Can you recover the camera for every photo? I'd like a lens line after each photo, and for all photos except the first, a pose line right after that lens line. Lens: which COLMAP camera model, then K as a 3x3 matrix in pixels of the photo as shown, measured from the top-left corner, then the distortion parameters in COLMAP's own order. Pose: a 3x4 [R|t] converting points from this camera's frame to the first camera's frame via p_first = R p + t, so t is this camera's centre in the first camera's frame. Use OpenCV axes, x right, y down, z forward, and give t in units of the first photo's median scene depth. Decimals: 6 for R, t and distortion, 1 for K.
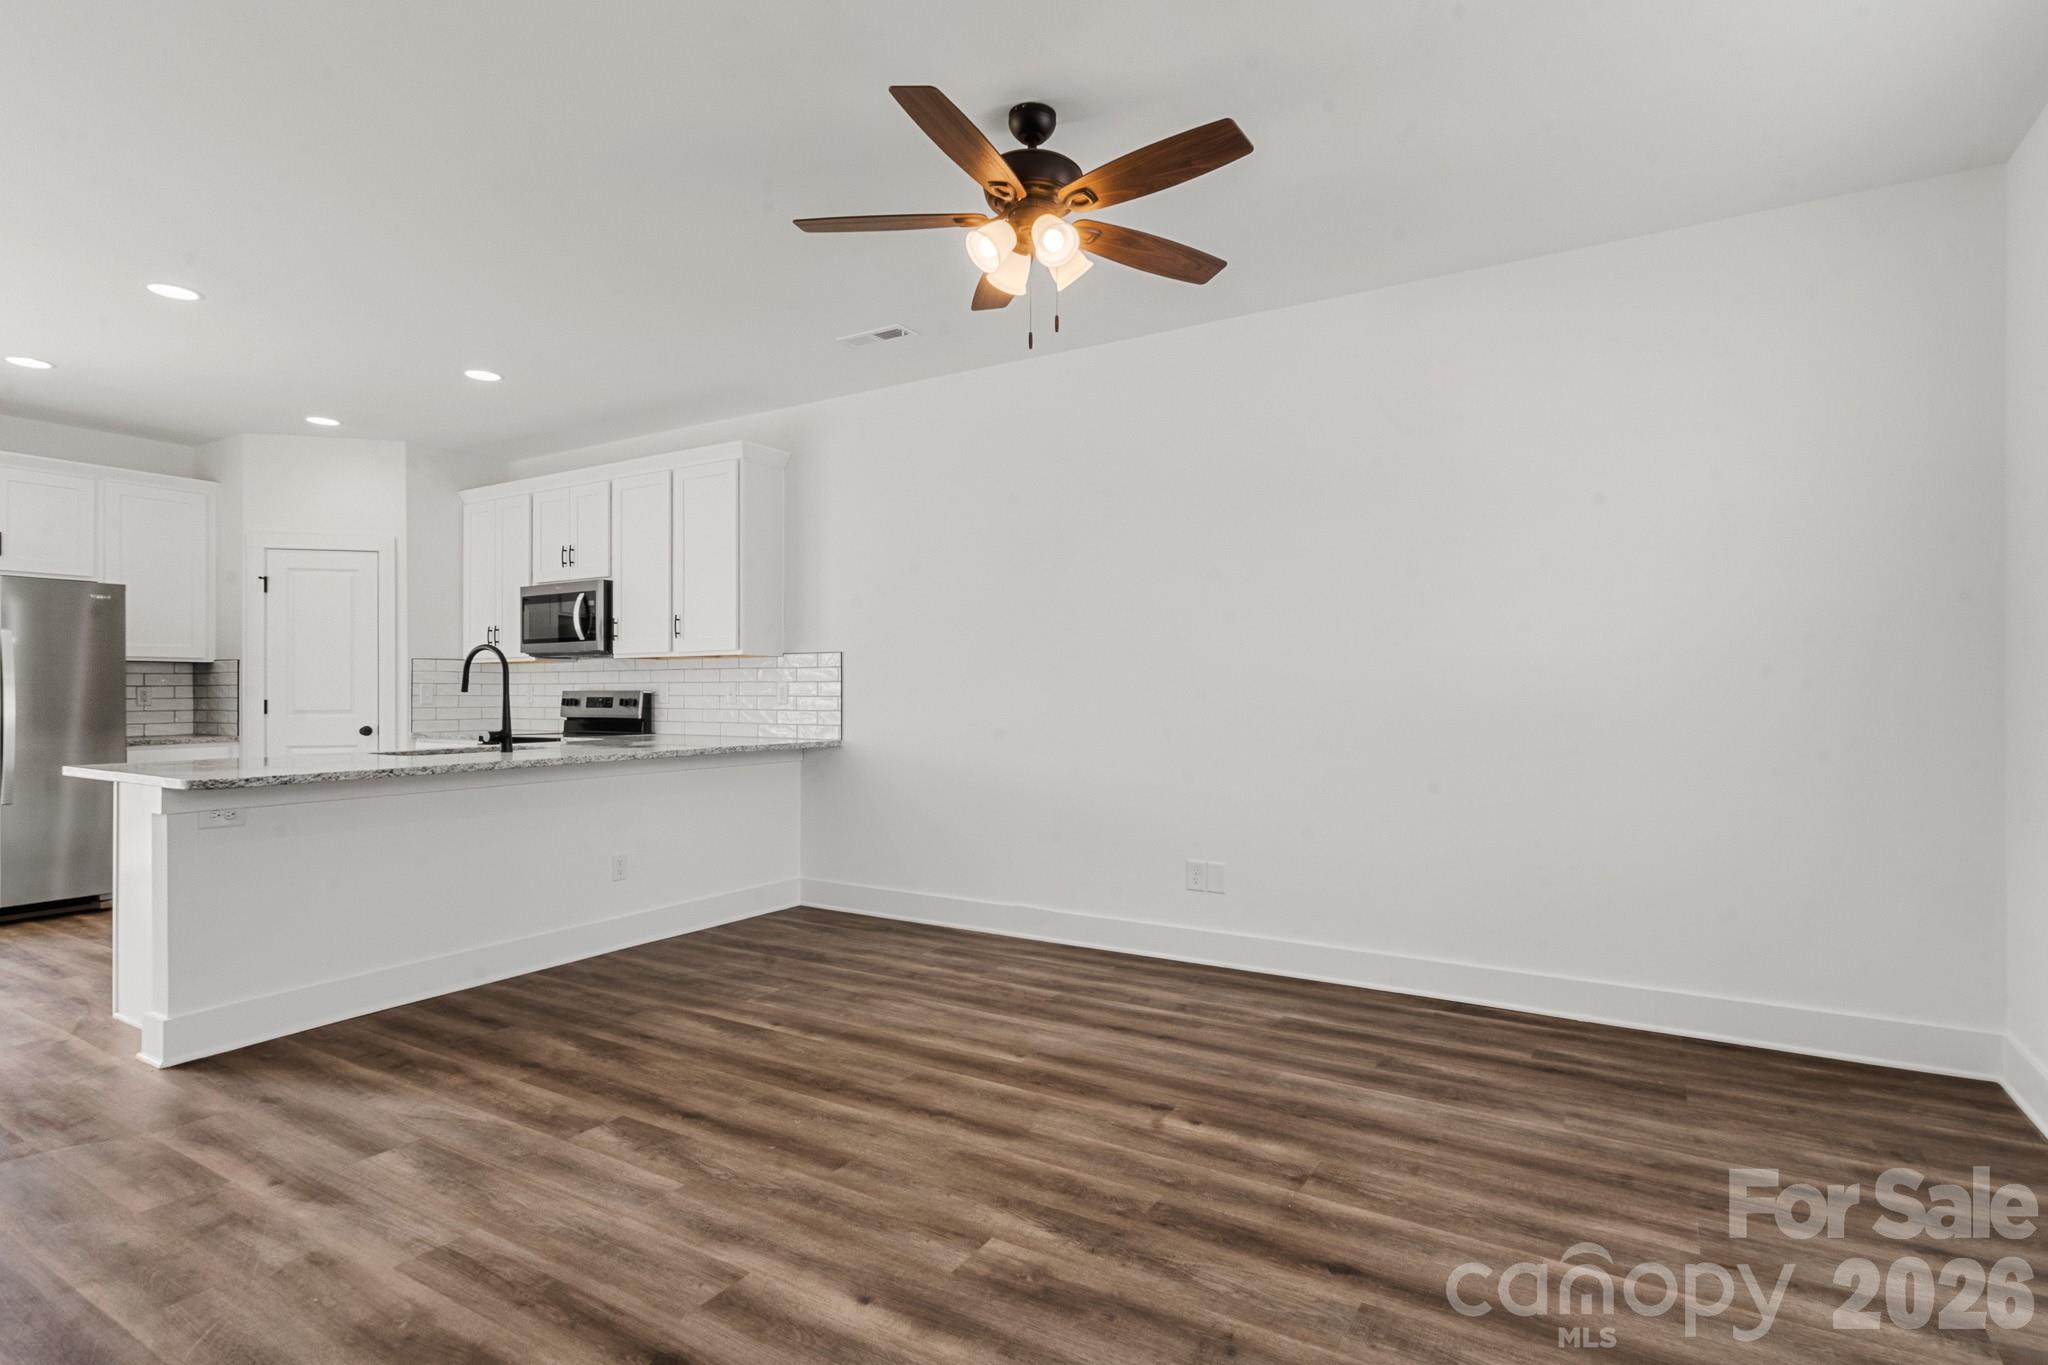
lens RADIAL K [[991.5, 0, 1023.6], [0, 991.5, 686.3], [0, 0, 1]] dist [-0.004998, -0.000199]
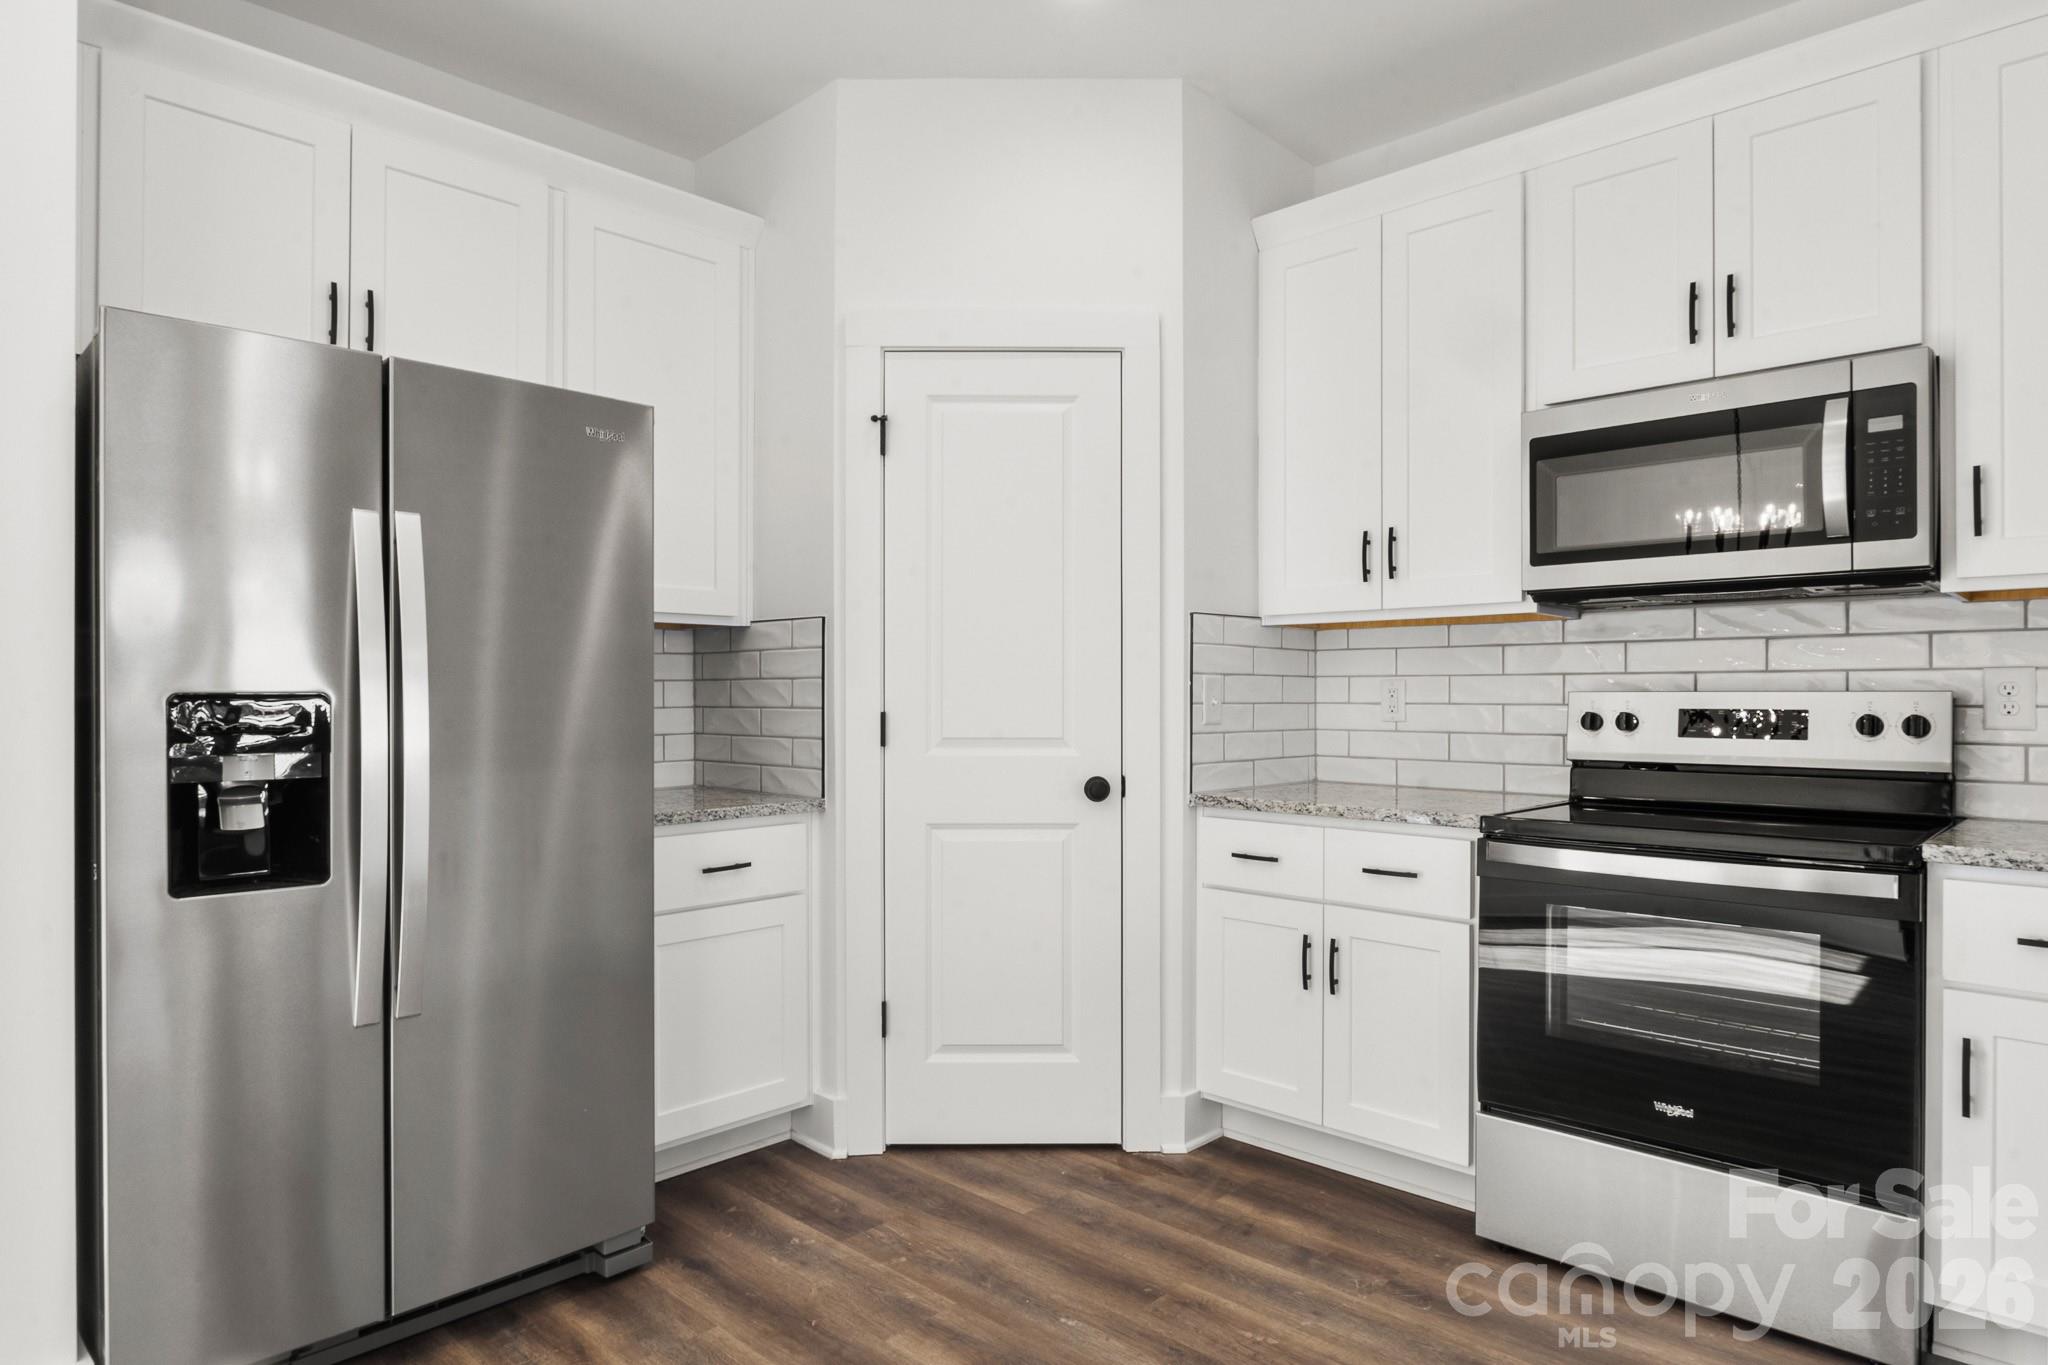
lens RADIAL K [[1172.9, 0, 1029.1], [0, 1172.9, 682.5], [0, 0, 1]] dist [-0.017833, -0.000058]
pose [[0.977032, -0.000674, -0.213090, -0.589662], [0.001559, 0.999991, 0.003986, -0.000936], [0.213085, -0.004227, 0.977025, 0.521671]]
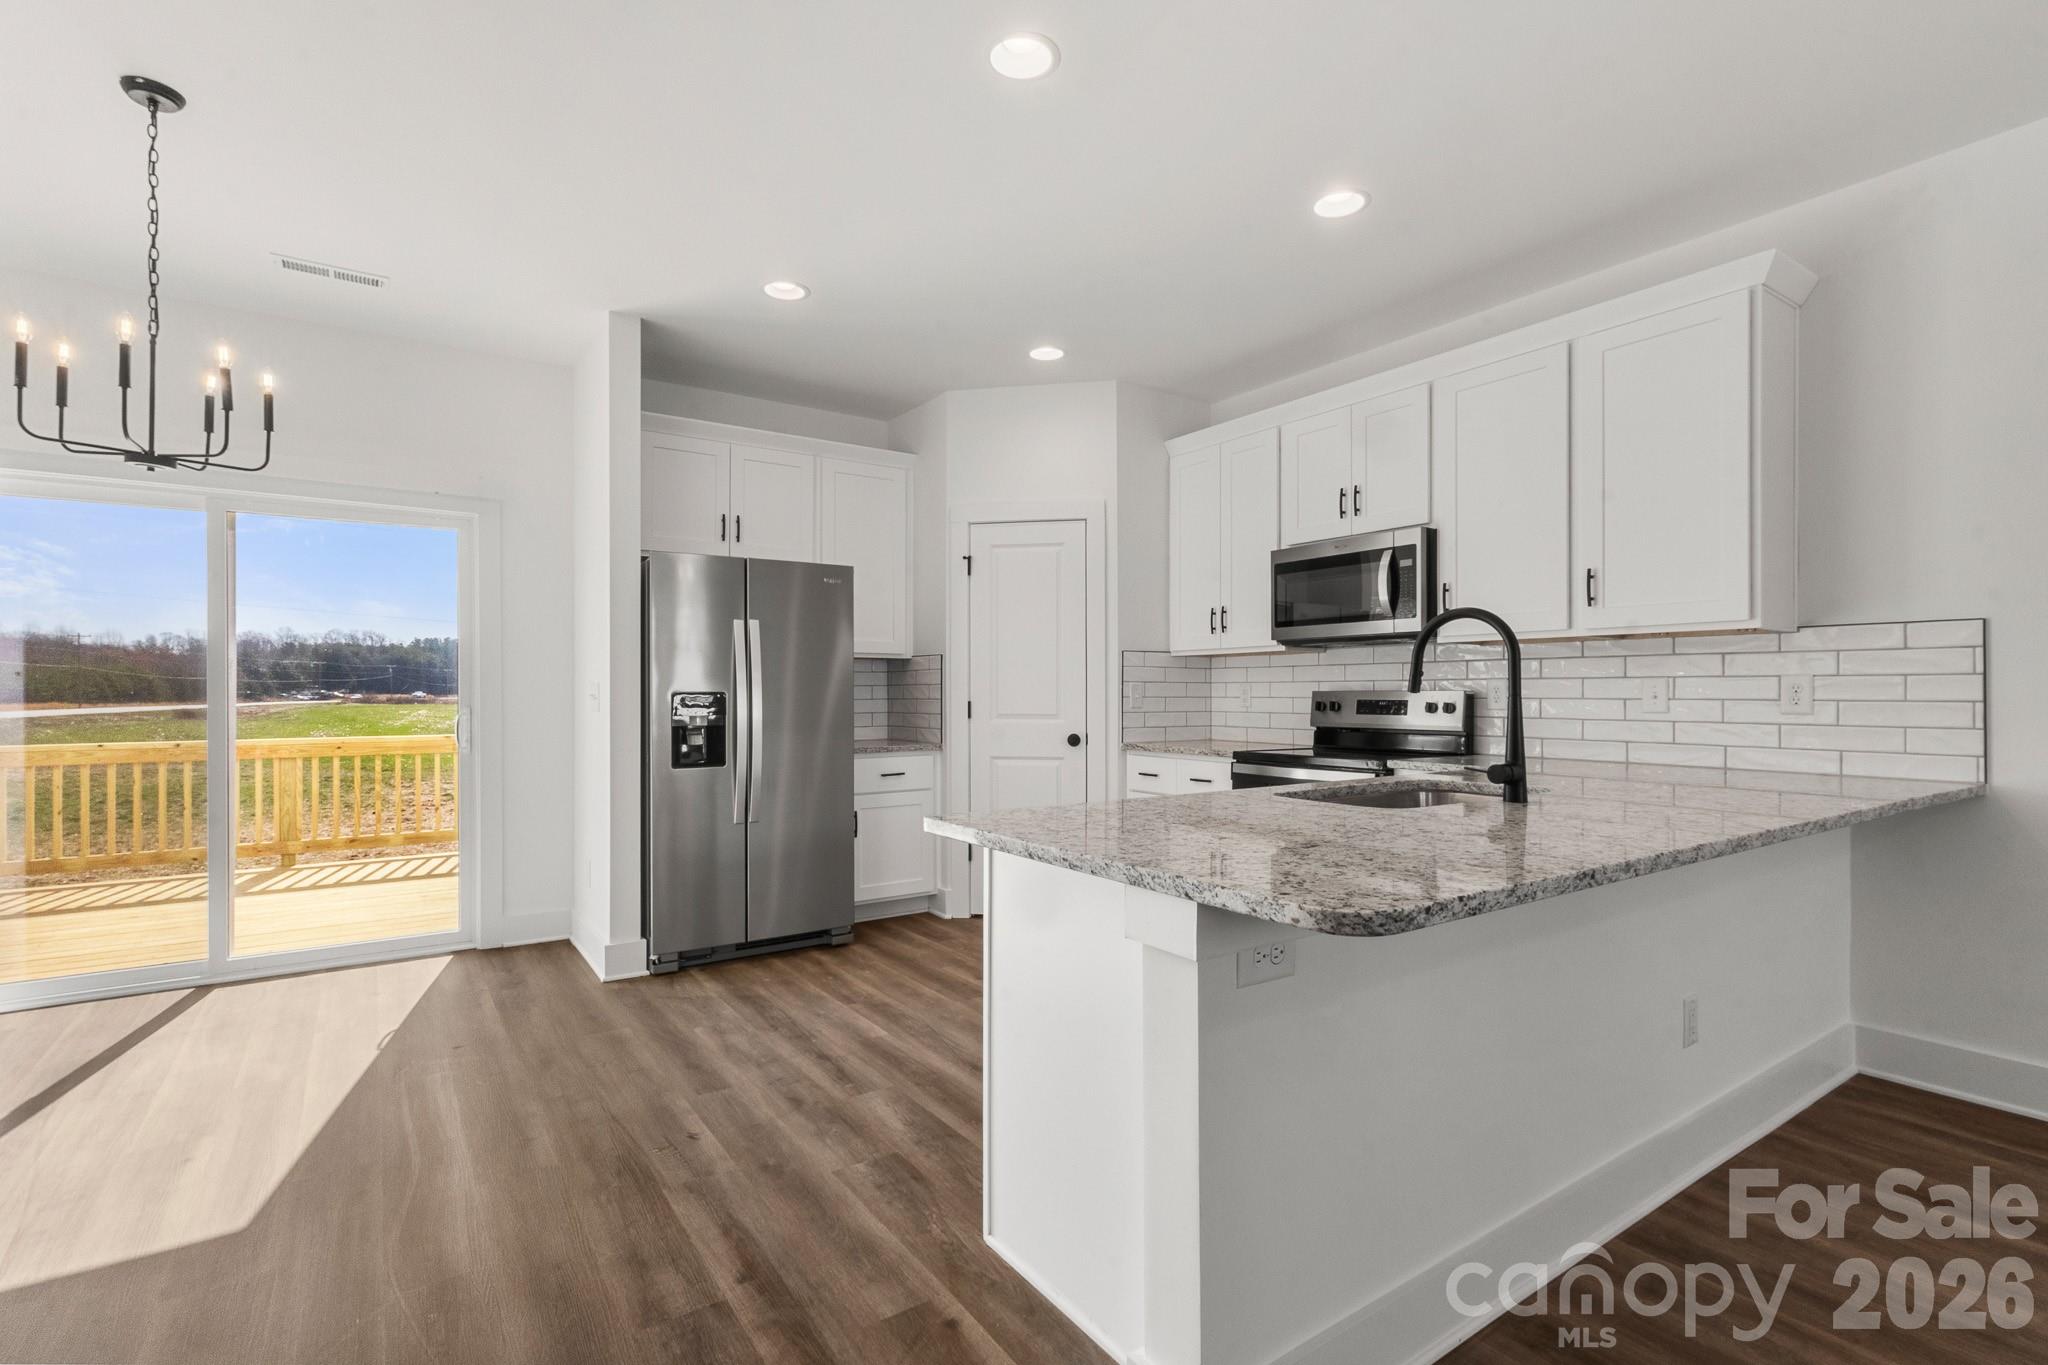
lens RADIAL K [[953.3, 0, 1044.6], [0, 953.3, 690.9], [0, 0, 1]] dist [0.004782, 0.001065]
pose [[0.919034, -0.000044, -0.394179, -0.377917], [0.001524, 0.999993, 0.003441, 0.001817], [0.394176, -0.003764, 0.919027, 0.269770]]
